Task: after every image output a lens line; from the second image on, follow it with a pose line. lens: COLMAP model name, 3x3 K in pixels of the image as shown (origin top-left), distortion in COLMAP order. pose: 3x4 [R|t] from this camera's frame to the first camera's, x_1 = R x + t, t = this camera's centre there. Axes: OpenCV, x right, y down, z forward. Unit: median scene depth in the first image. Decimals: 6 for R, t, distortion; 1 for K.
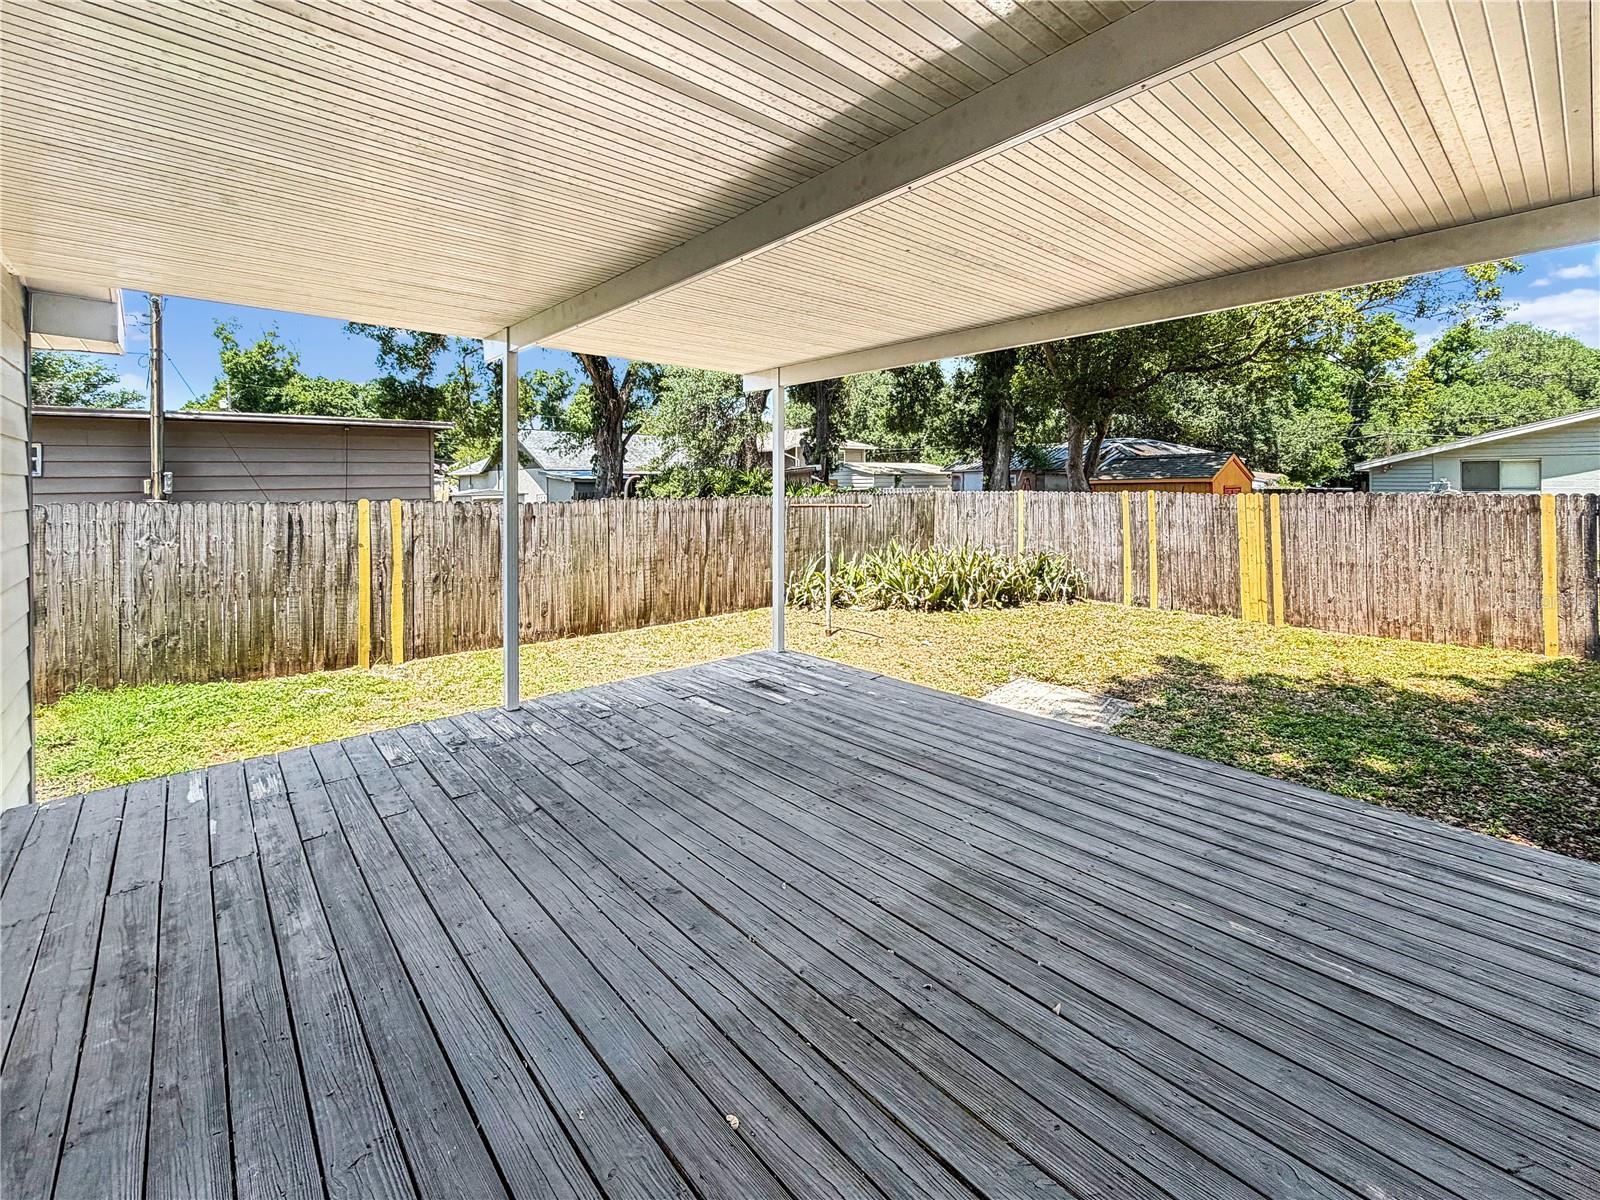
lens RADIAL K [[717.8, 0, 802.1], [0, 717.8, 480.1], [0, 0, 1]] dist [0.004023, 0.000095]
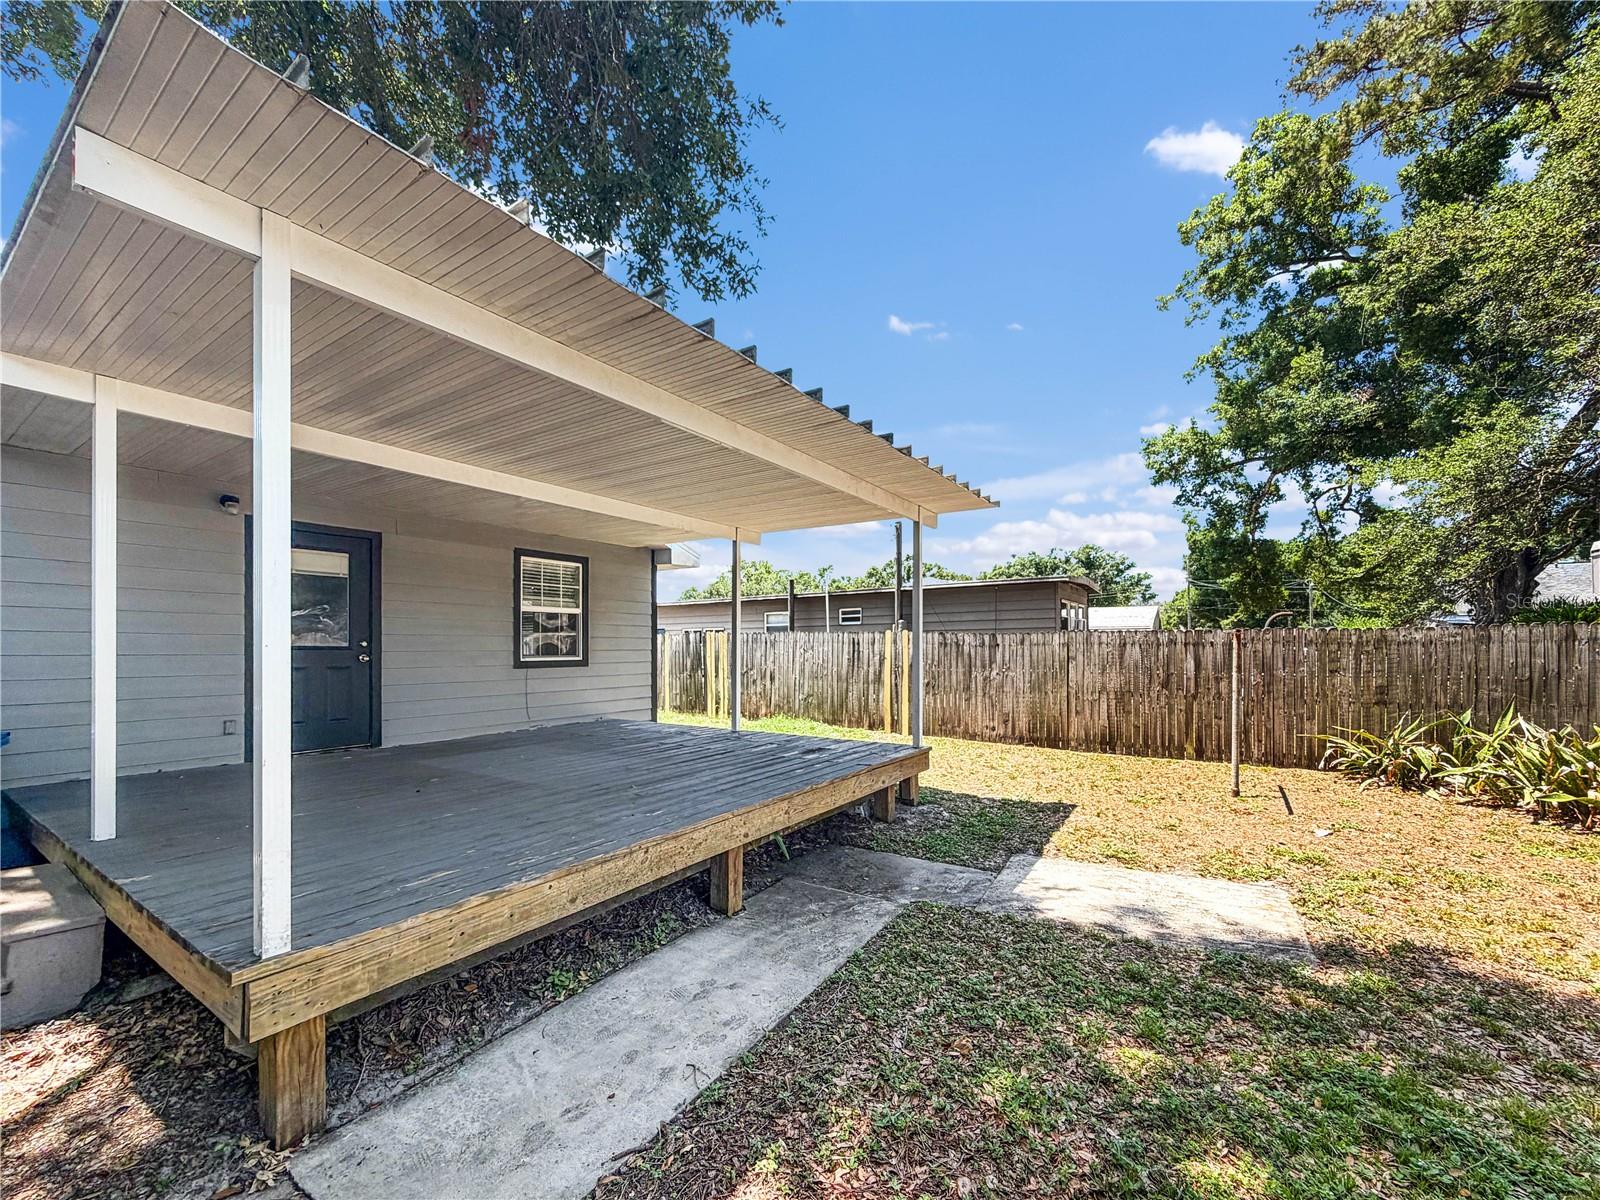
lens RADIAL K [[644.4, 0, 810.4], [0, 644.4, 648.6], [0, 0, 1]] dist [-0.003870, -0.000768]
pose [[0.260578, 0.007300, -0.965425, 0.627384], [0.007405, 0.999927, 0.009560, 0.043557], [0.965424, -0.009640, 0.260505, 0.369835]]
